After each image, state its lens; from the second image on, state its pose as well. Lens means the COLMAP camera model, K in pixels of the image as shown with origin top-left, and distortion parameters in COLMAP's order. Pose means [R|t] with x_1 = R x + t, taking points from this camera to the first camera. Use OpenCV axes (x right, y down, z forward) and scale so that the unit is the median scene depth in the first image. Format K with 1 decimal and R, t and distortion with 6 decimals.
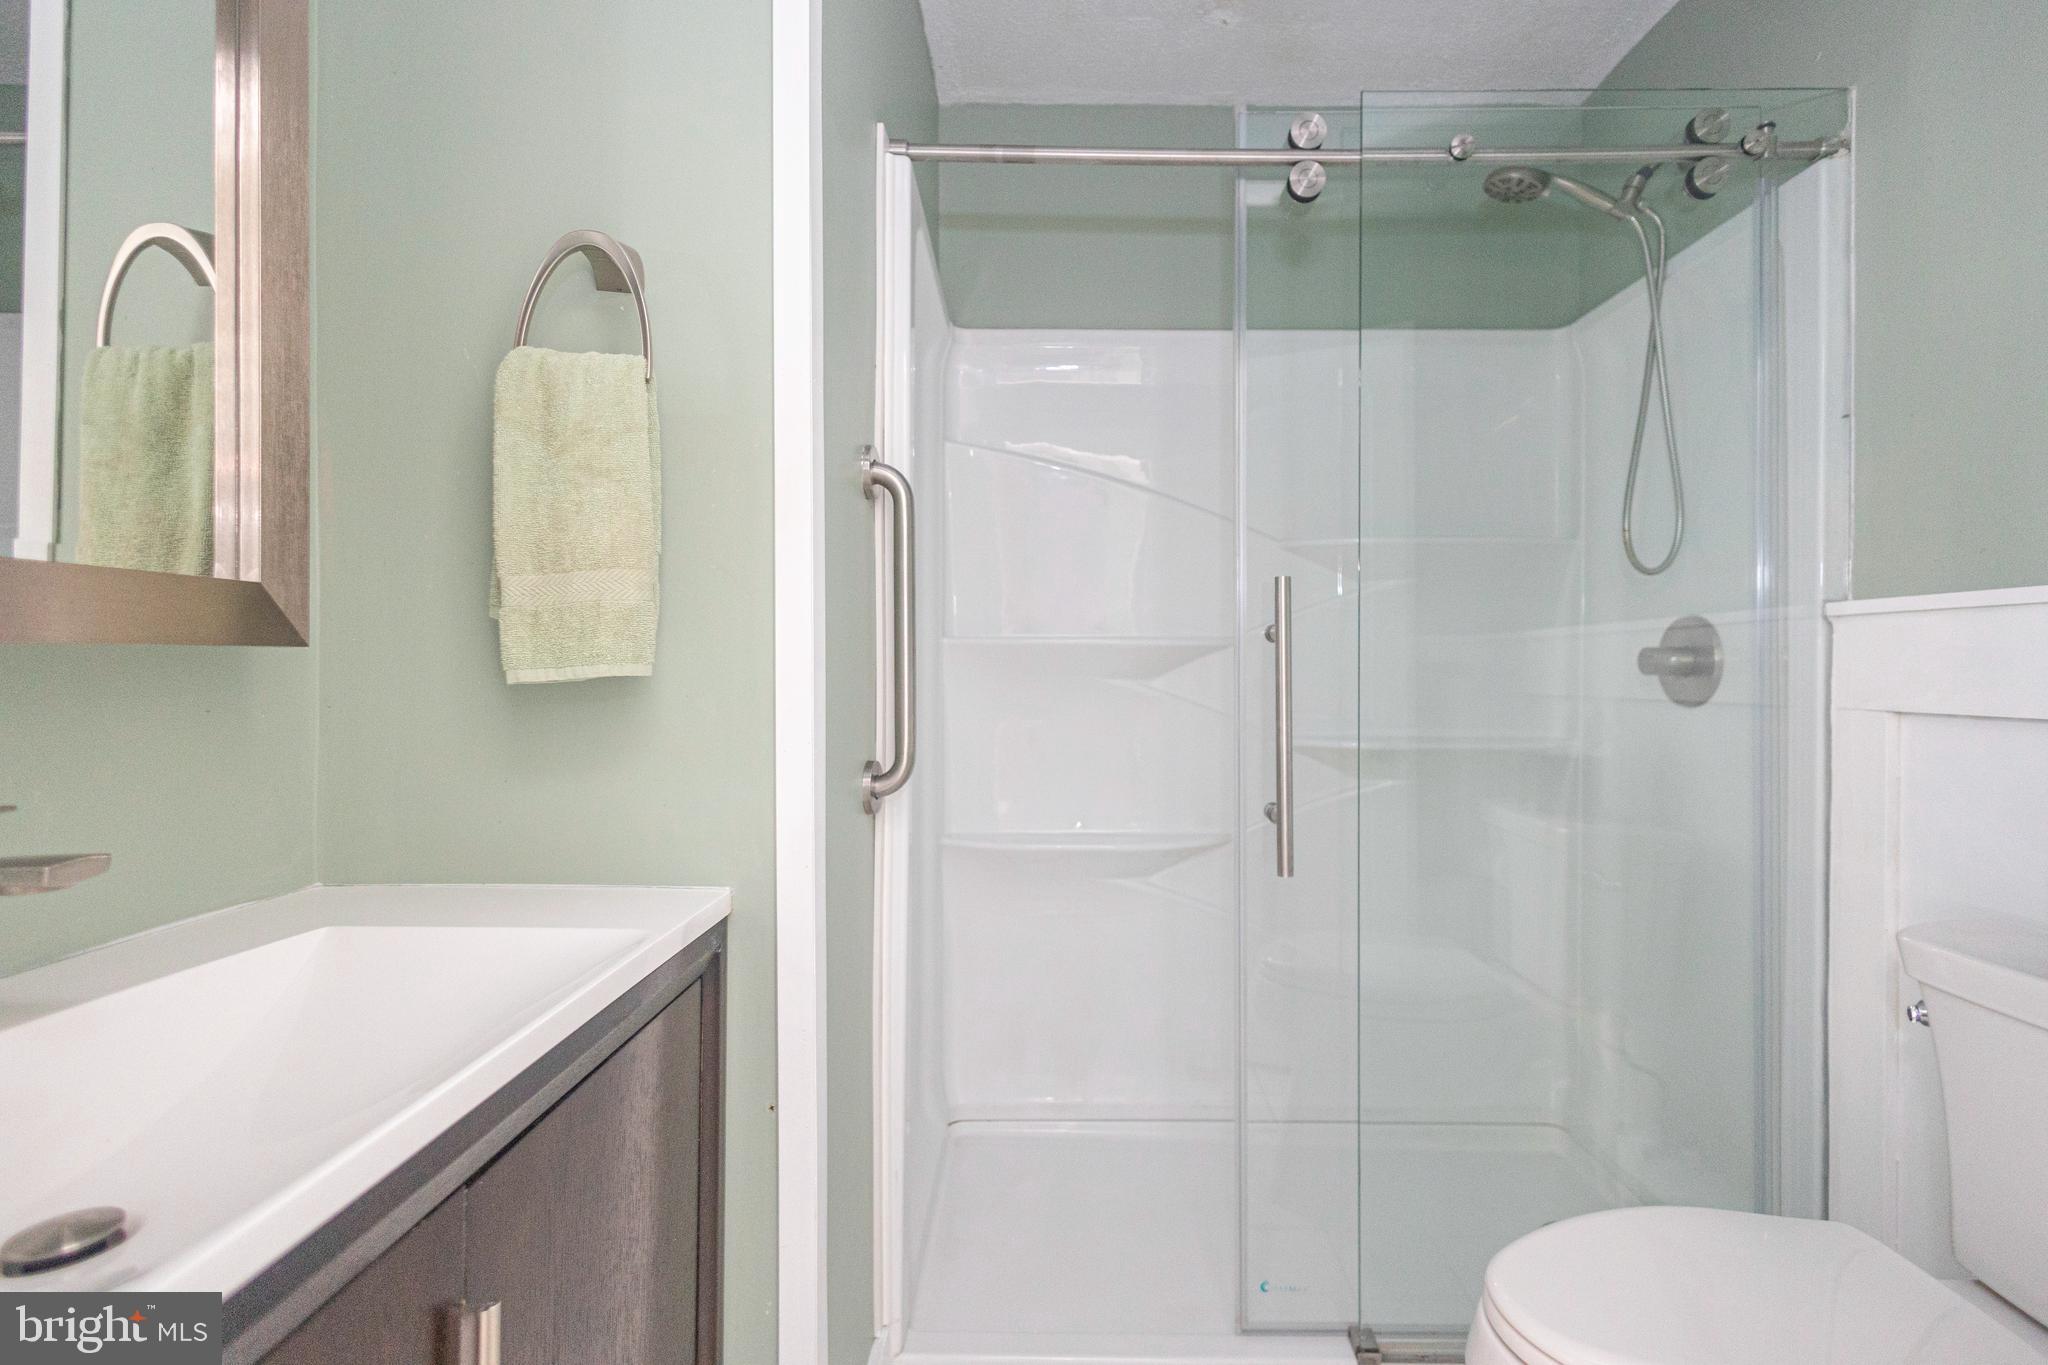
lens RADIAL K [[948.0, 0, 1023.8], [0, 948.0, 643.2], [0, 0, 1]] dist [0.002443, -0.000497]
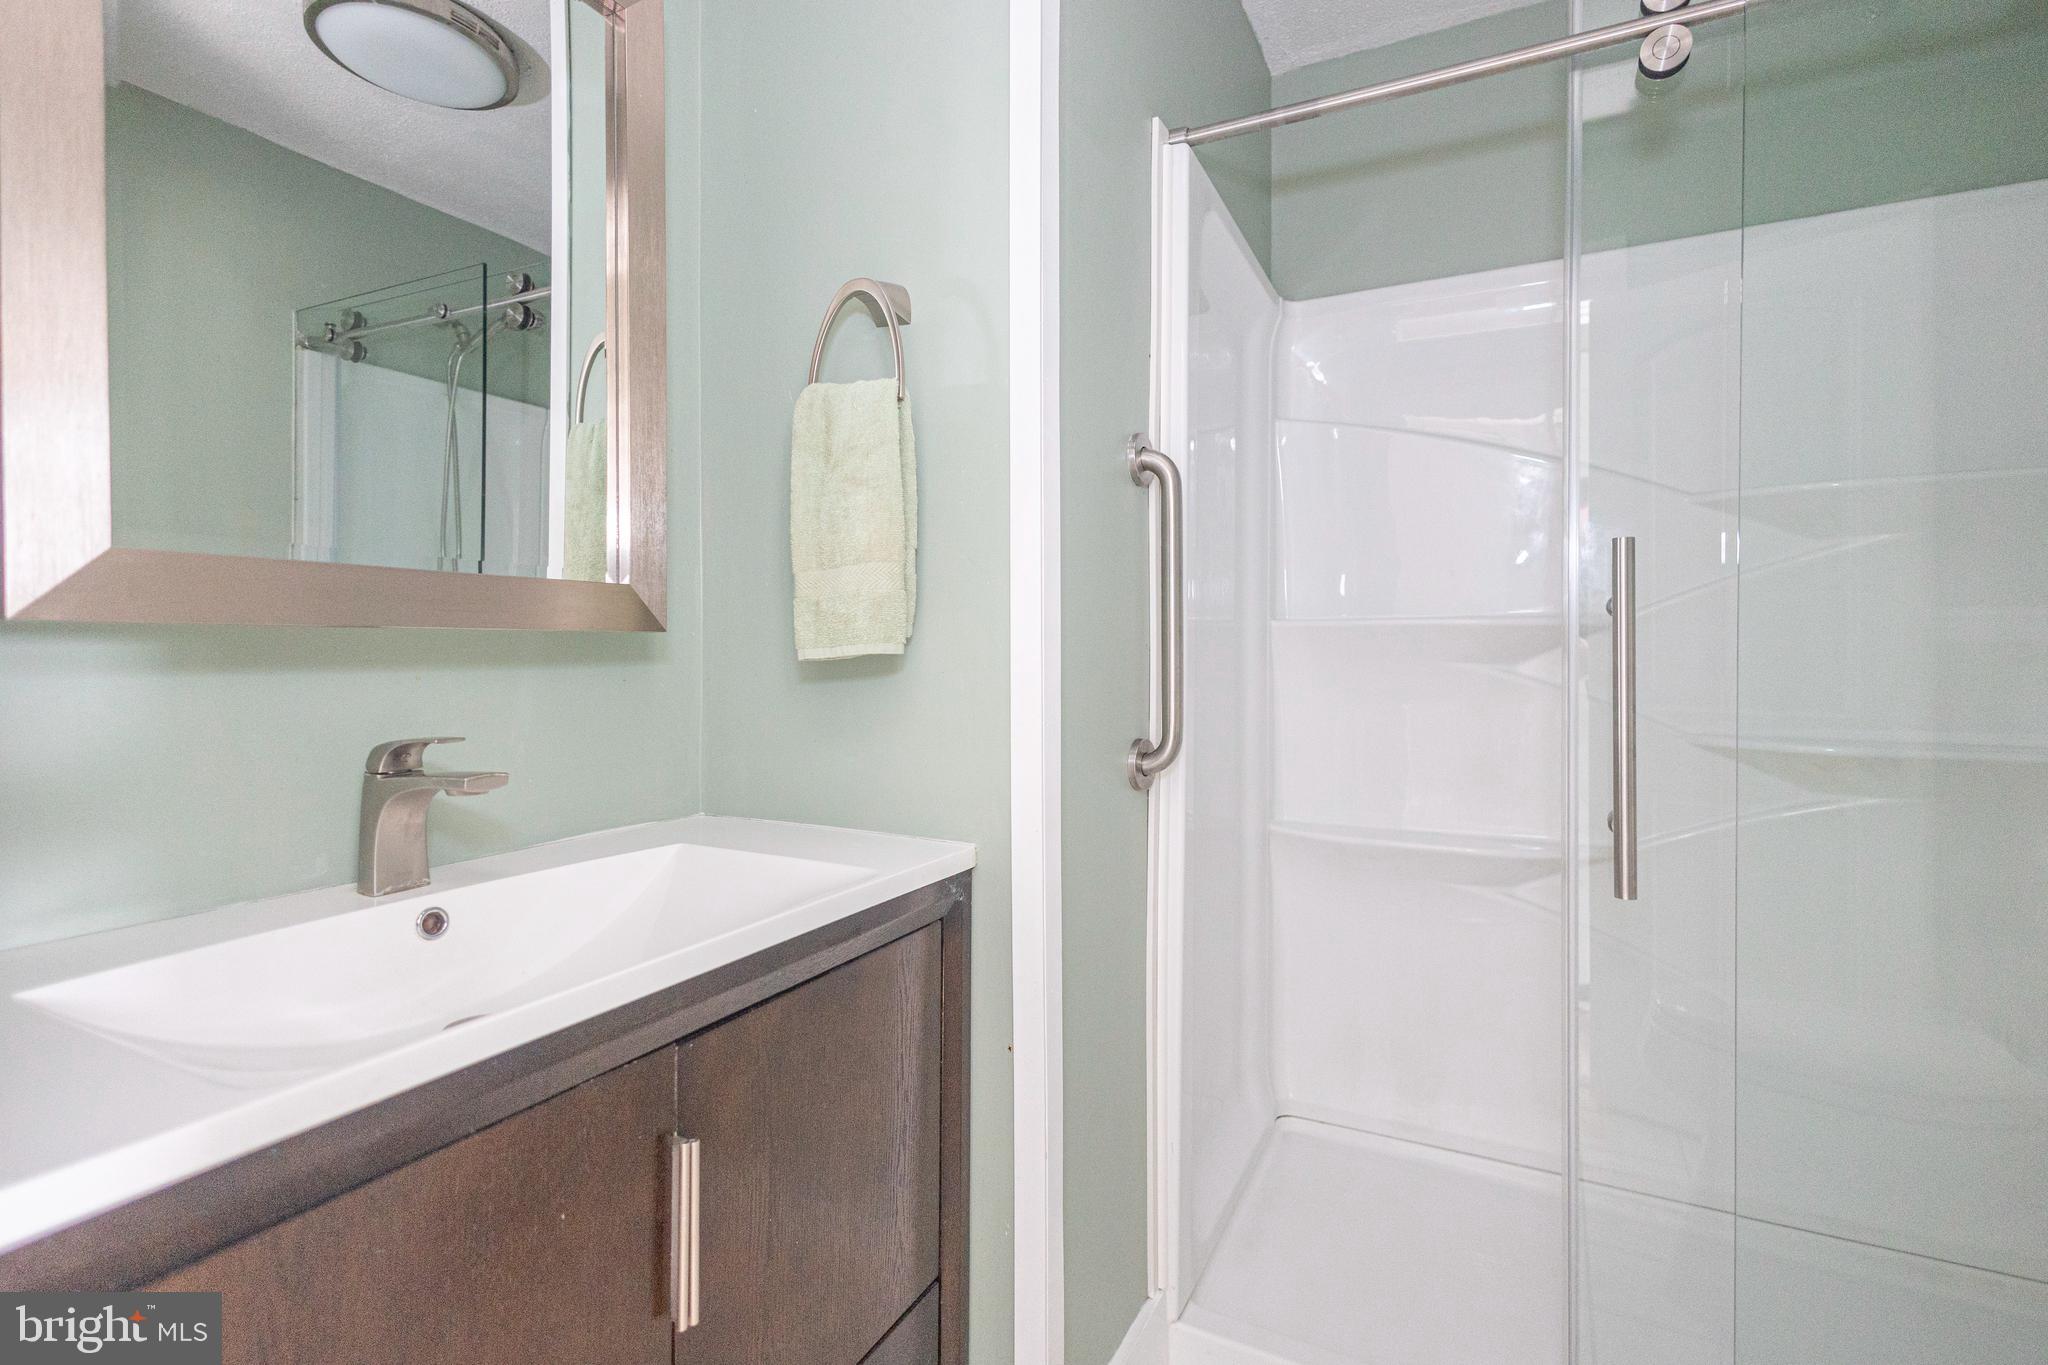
lens RADIAL K [[929.1, 0, 1025.2], [0, 929.1, 638.3], [0, 0, 1]] dist [0.001996, 0.000153]
pose [[0.893956, -0.009724, -0.448050, 0.180694], [0.012242, 0.999921, 0.002723, 0.010073], [0.447988, -0.007920, 0.894005, 0.039446]]
